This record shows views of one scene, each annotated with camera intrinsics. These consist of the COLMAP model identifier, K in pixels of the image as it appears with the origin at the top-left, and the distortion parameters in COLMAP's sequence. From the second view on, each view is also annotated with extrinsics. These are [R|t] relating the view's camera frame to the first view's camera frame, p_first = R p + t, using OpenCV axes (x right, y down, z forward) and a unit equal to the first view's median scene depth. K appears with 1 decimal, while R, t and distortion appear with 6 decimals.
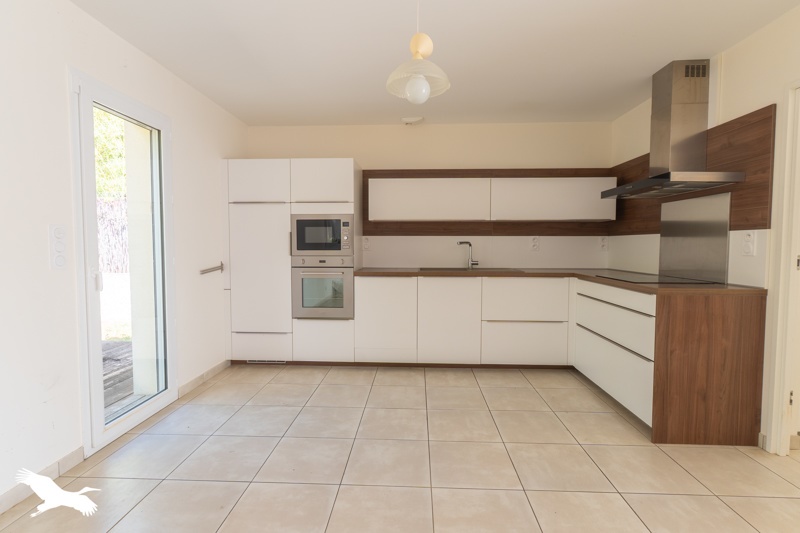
lens RADIAL K [[377.4, 0, 403.0], [0, 377.4, 262.0], [0, 0, 1]] dist [-0.000821, -0.000180]
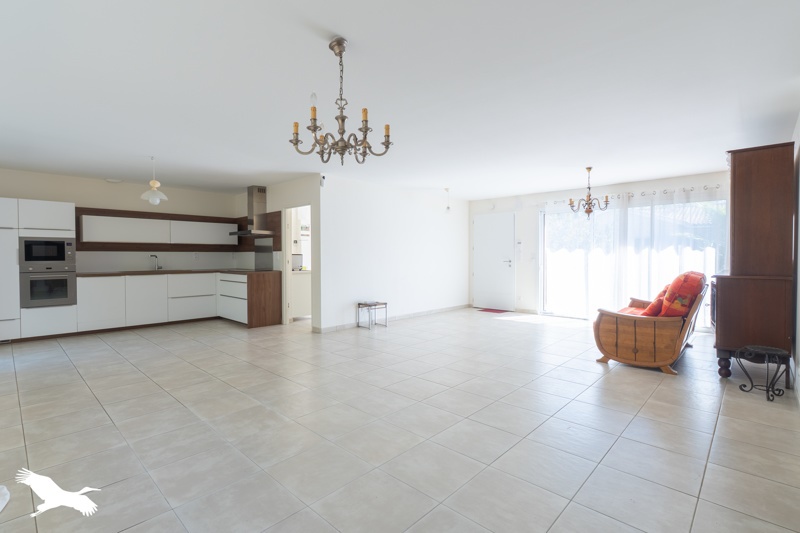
lens RADIAL K [[377.4, 0, 403.0], [0, 377.4, 262.0], [0, 0, 1]] dist [-0.000821, -0.000180]
pose [[0.657190, -0.016022, 0.753554, -0.429779], [0.038776, 0.999169, -0.012573, 0.049232], [-0.752726, 0.037482, 0.657265, -1.100078]]
